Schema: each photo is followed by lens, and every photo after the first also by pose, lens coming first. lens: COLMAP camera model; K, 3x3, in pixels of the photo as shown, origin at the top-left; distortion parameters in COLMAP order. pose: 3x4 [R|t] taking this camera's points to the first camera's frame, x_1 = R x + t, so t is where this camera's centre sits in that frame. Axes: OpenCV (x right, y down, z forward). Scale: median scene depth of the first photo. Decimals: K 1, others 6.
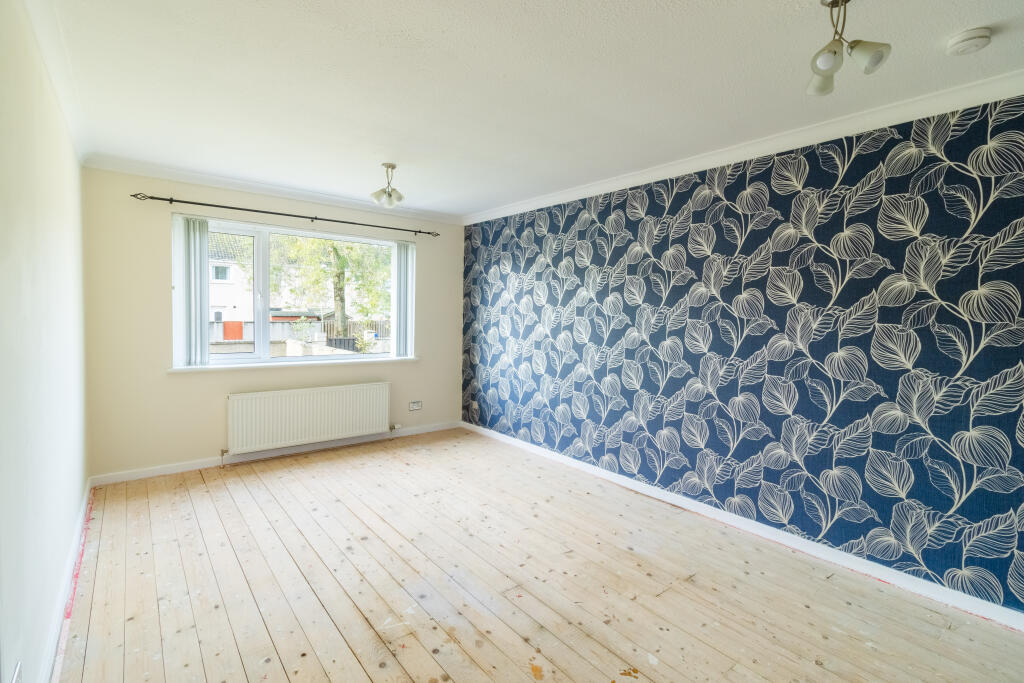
lens RADIAL K [[471.3, 0, 507.4], [0, 471.3, 335.1], [0, 0, 1]] dist [-0.000559, 0.000149]
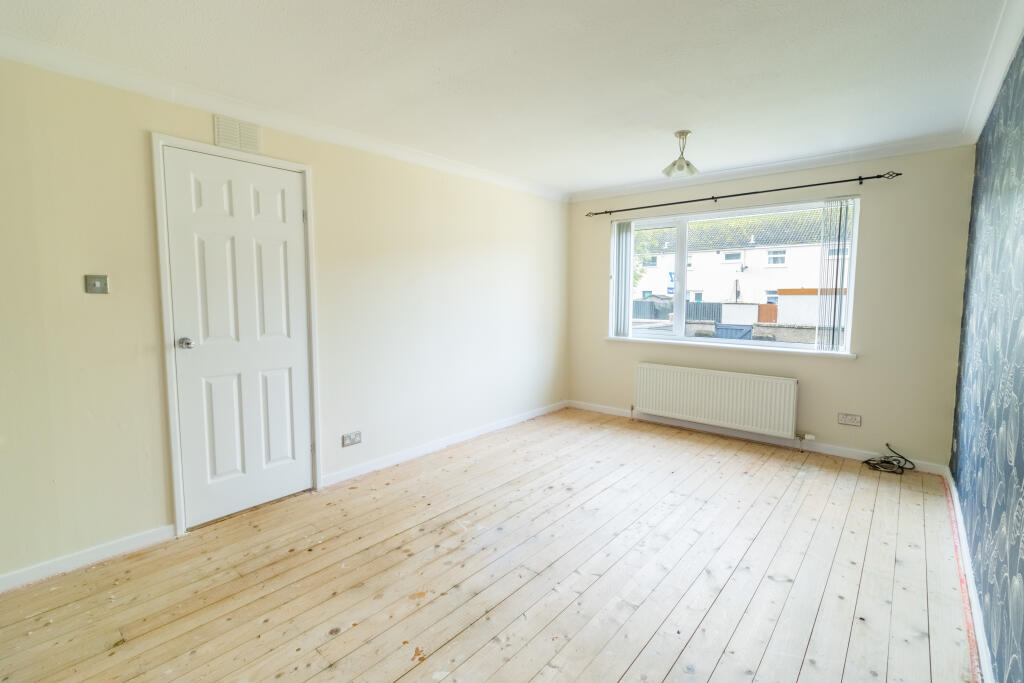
lens RADIAL K [[471.3, 0, 507.4], [0, 471.3, 335.1], [0, 0, 1]] dist [-0.000559, 0.000149]
pose [[0.187065, 0.070313, -0.979828, 0.578122], [-0.040265, 0.997146, 0.063869, -0.009593], [0.981522, 0.027505, 0.189363, 0.465066]]
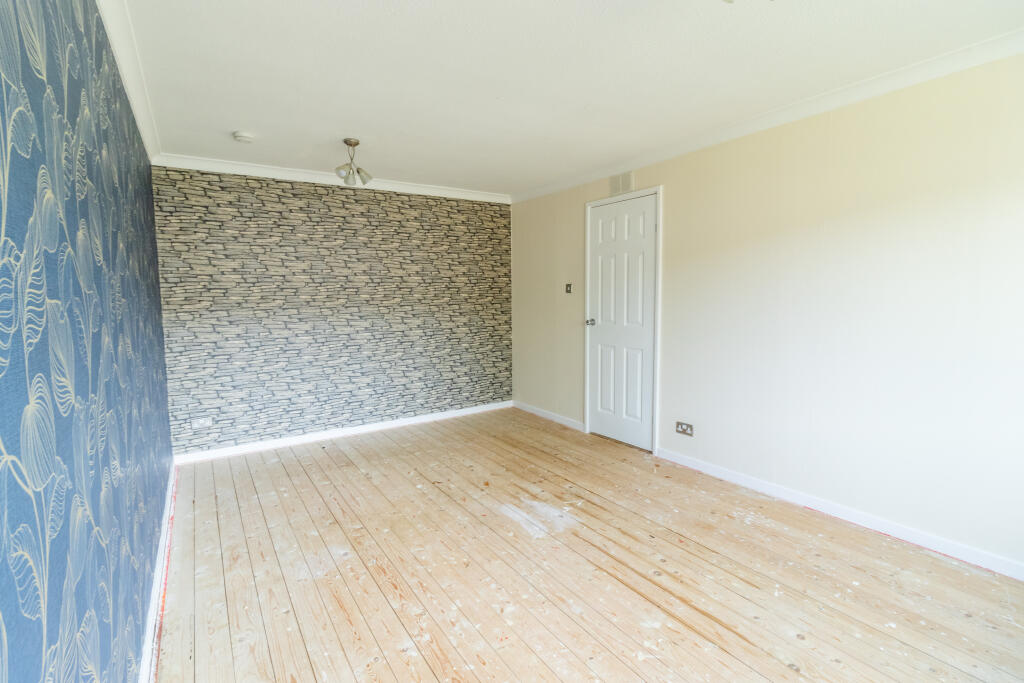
lens RADIAL K [[471.3, 0, 507.4], [0, 471.3, 335.1], [0, 0, 1]] dist [-0.000559, 0.000149]
pose [[-0.995783, -0.011093, 0.091070, -0.088337], [0.000826, 0.991540, 0.129801, -0.054800], [-0.091739, 0.129329, -0.987349, 1.316066]]
